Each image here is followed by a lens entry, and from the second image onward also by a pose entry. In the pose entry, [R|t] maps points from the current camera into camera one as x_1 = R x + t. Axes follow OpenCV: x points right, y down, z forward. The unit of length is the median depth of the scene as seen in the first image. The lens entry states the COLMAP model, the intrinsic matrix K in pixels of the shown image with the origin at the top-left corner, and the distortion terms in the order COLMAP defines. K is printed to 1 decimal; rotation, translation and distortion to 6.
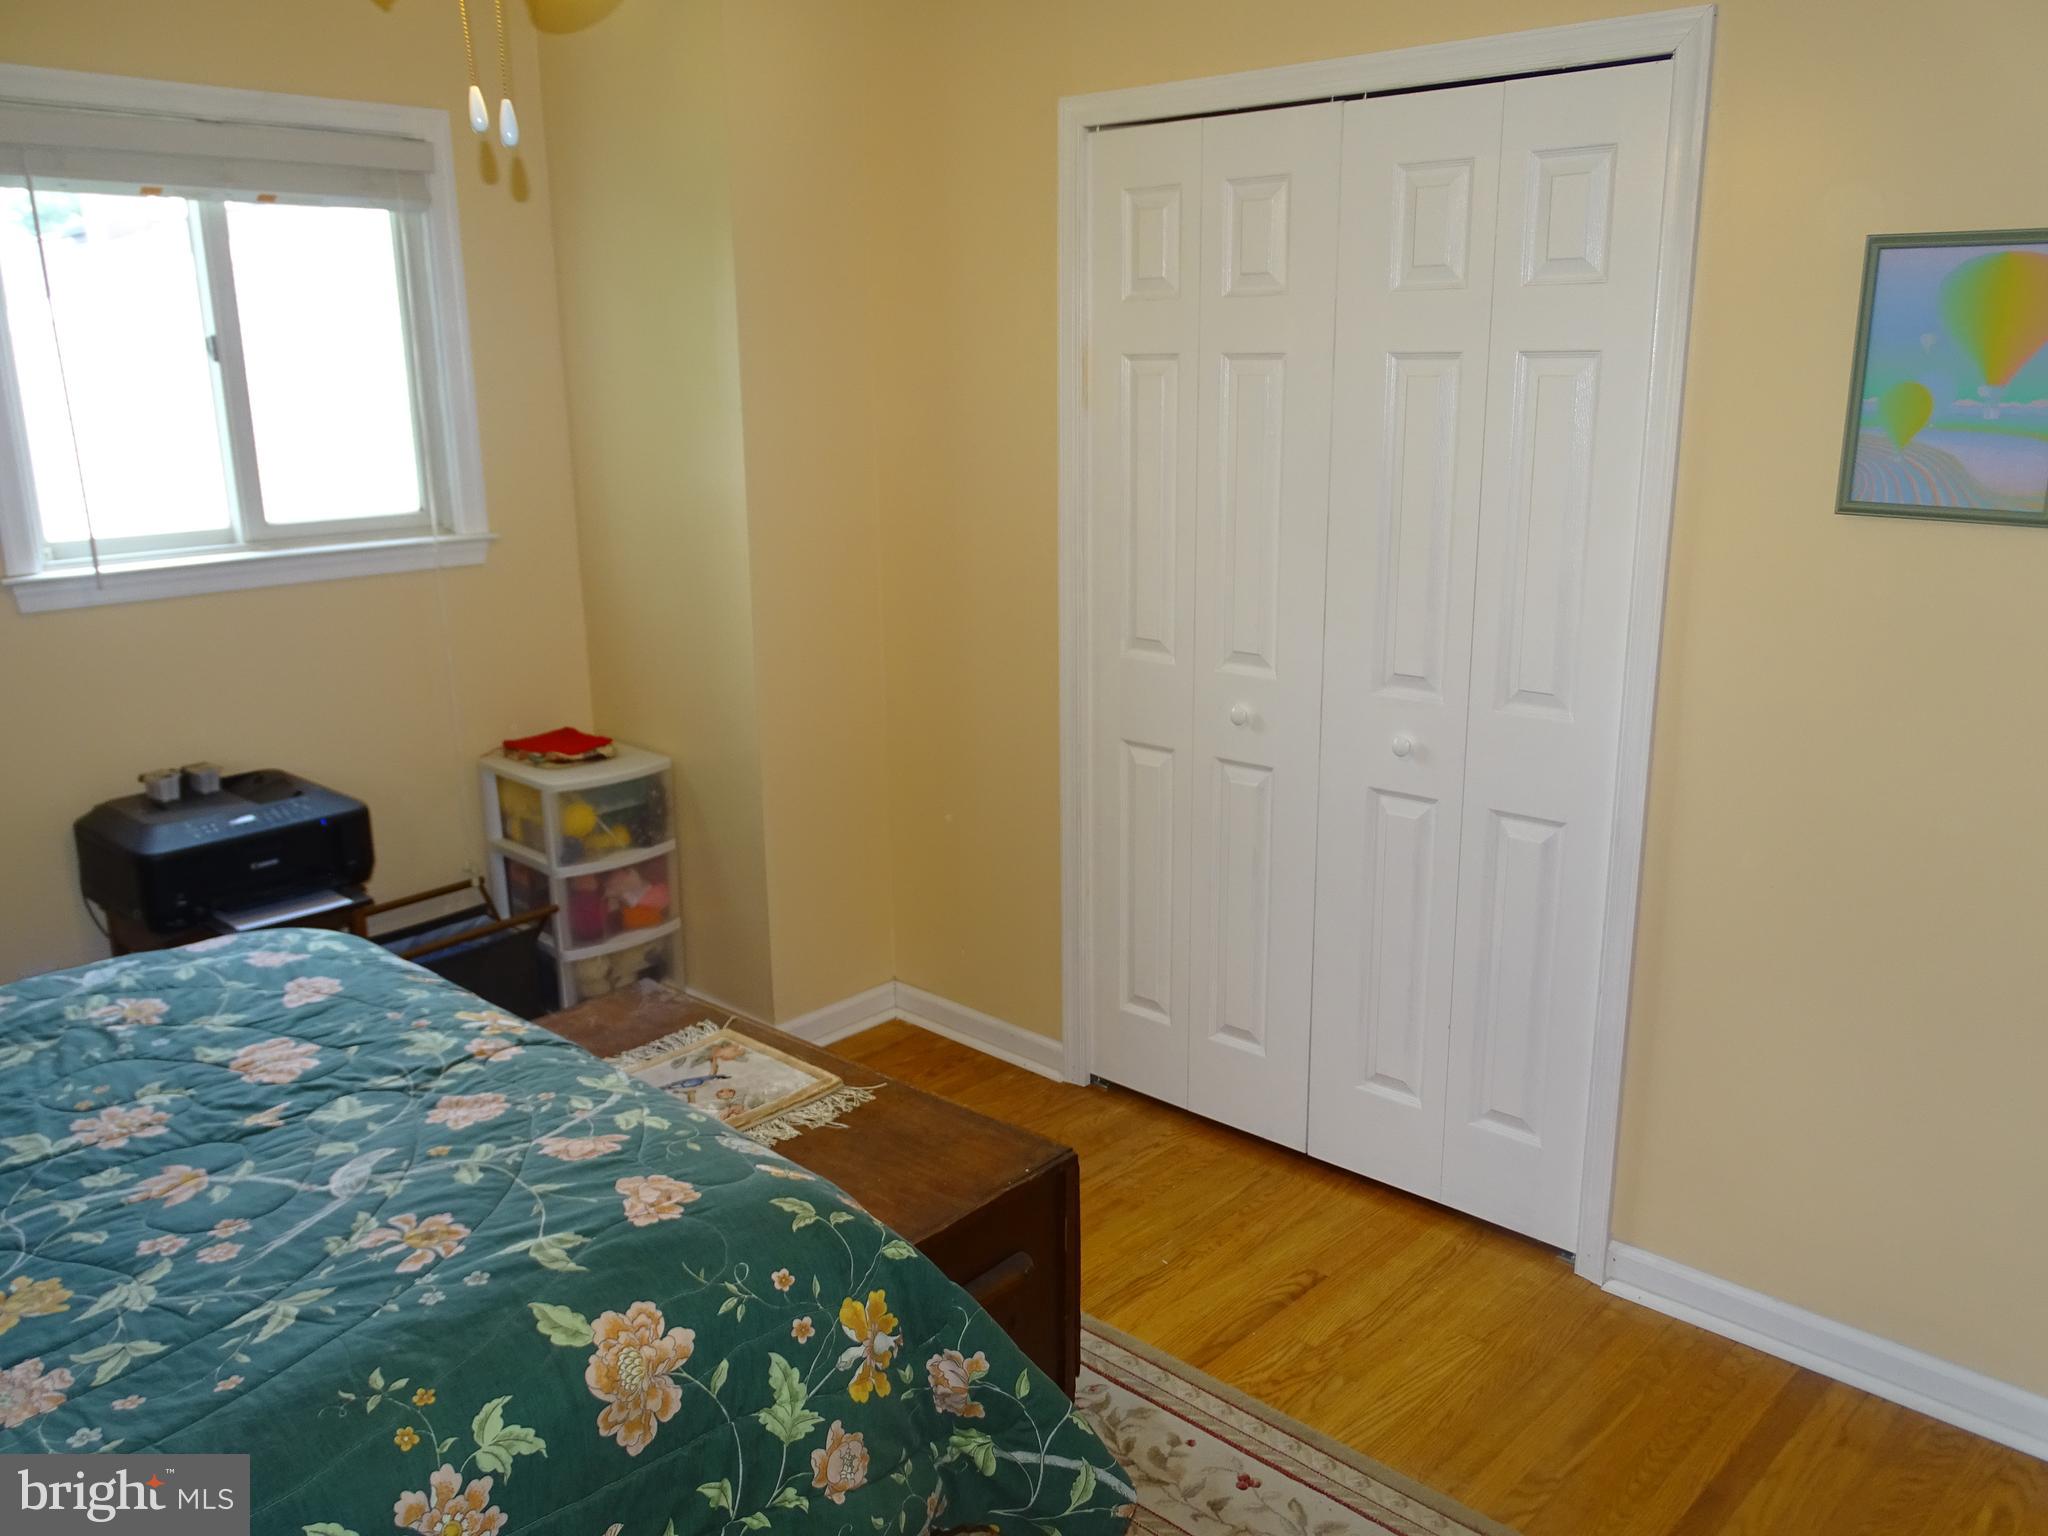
lens RADIAL K [[1648.7, 0, 1037.0], [0, 1648.7, 762.8], [0, 0, 1]] dist [0.008768, 0.006653]
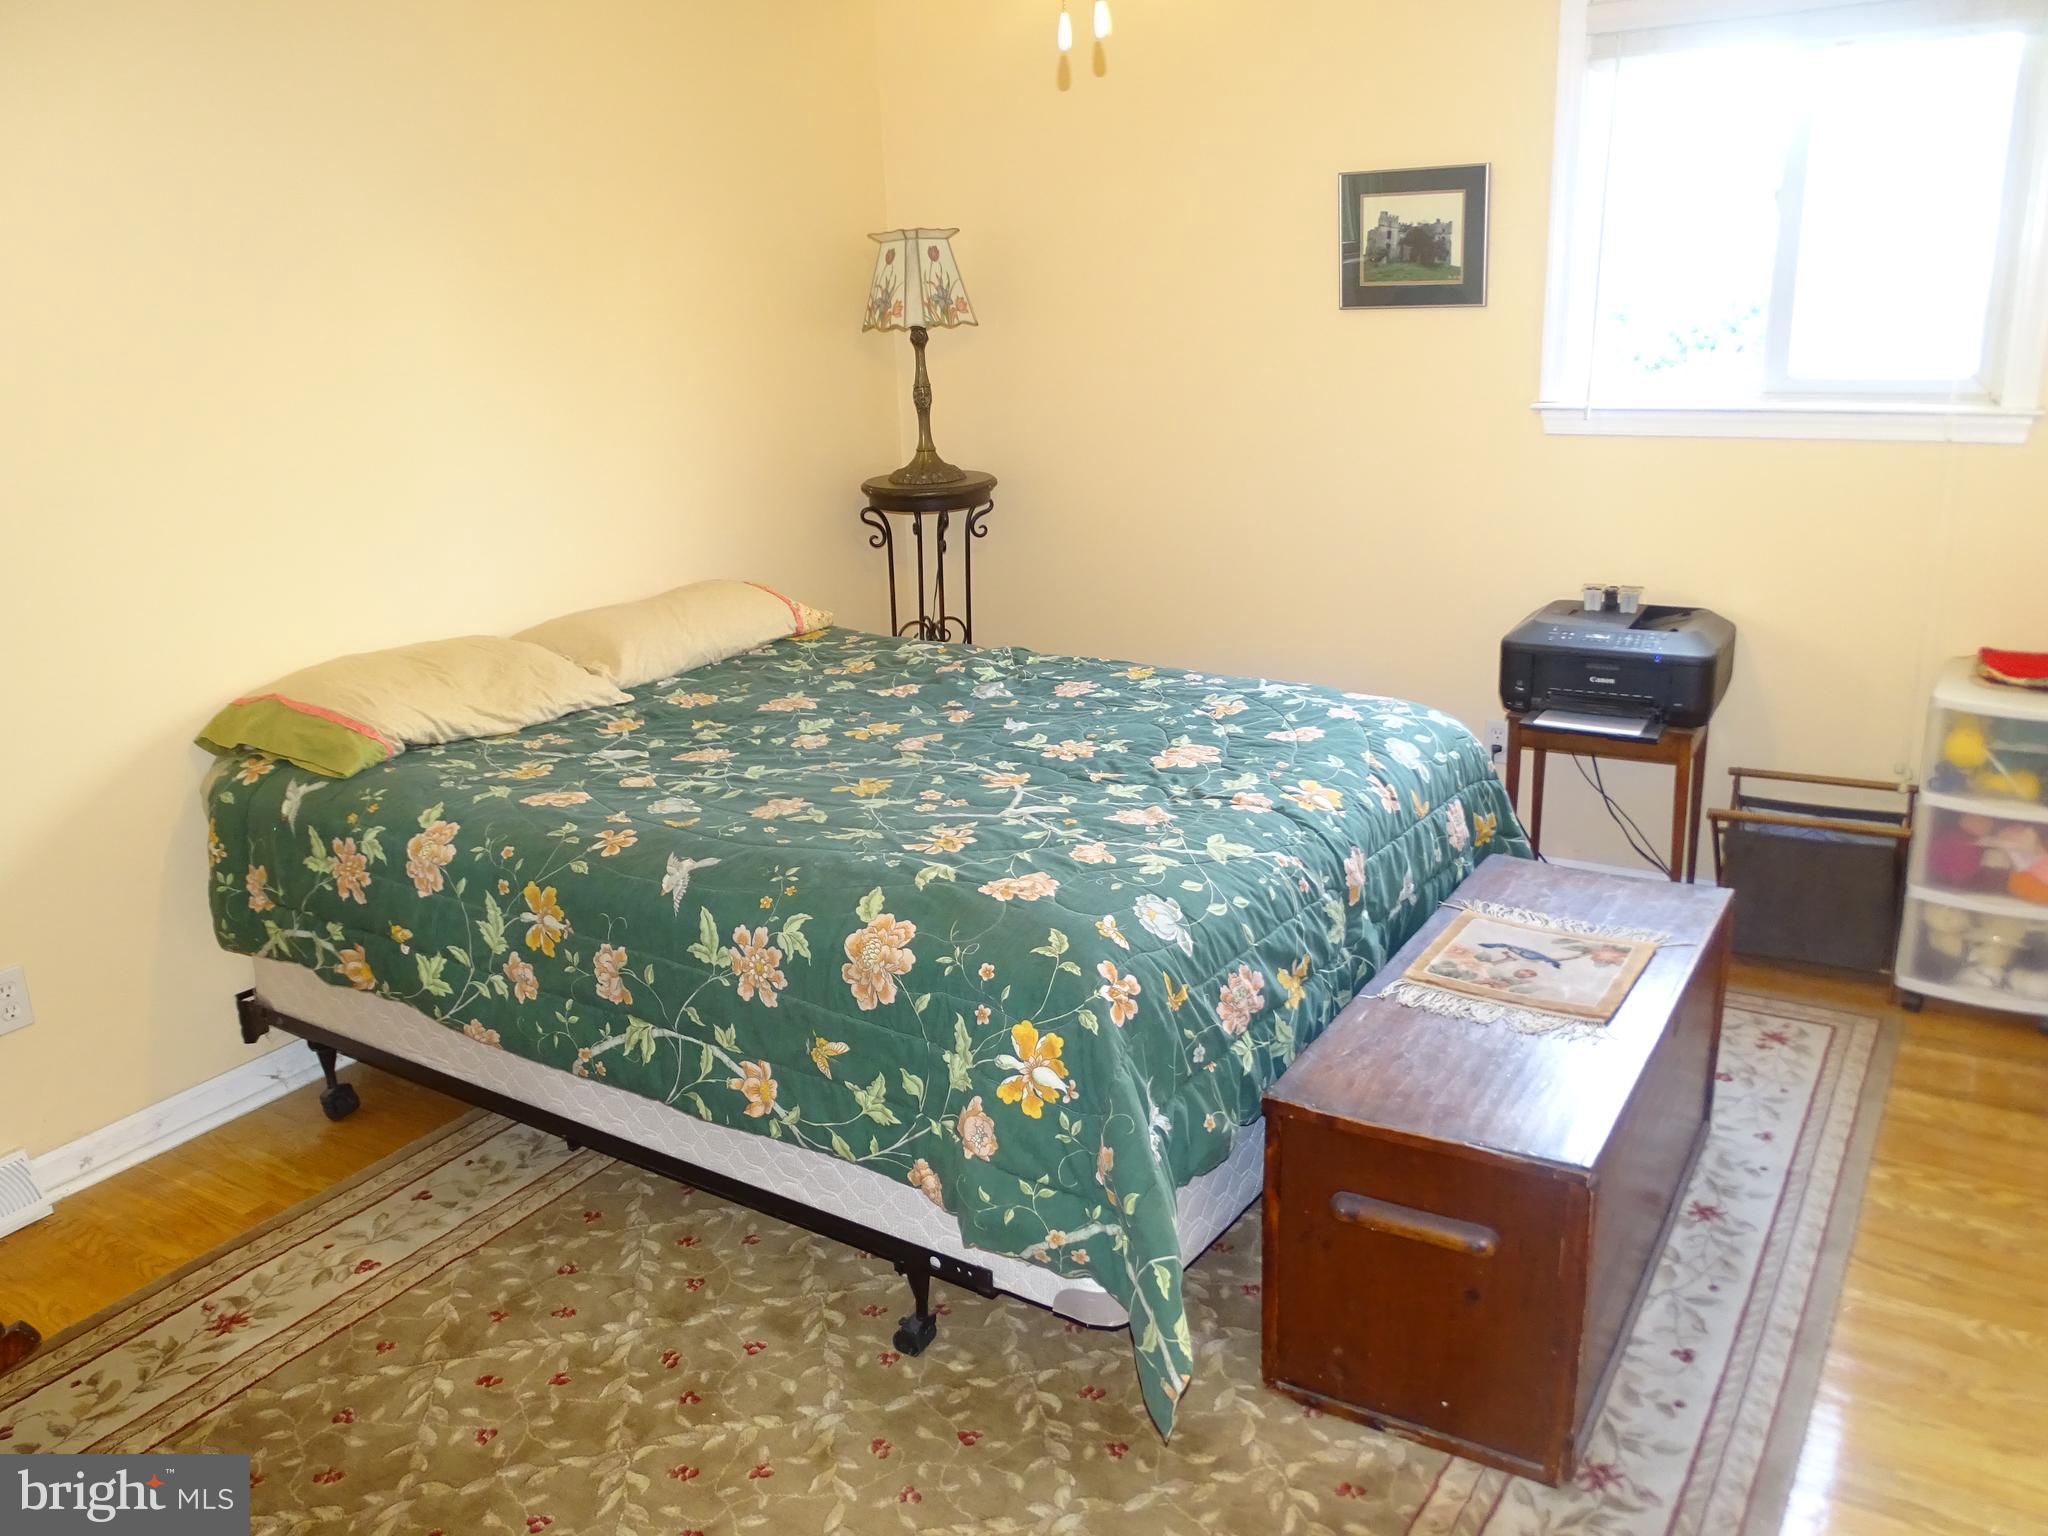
lens RADIAL K [[1648.7, 0, 1037.7], [0, 1648.7, 769.3], [0, 0, 1]] dist [0.008768, 0.006653]
pose [[0.198850, 0.290799, -0.935892, 0.895393], [-0.212100, 0.945100, 0.248595, -0.136083], [0.956803, 0.149069, 0.249611, 0.647342]]
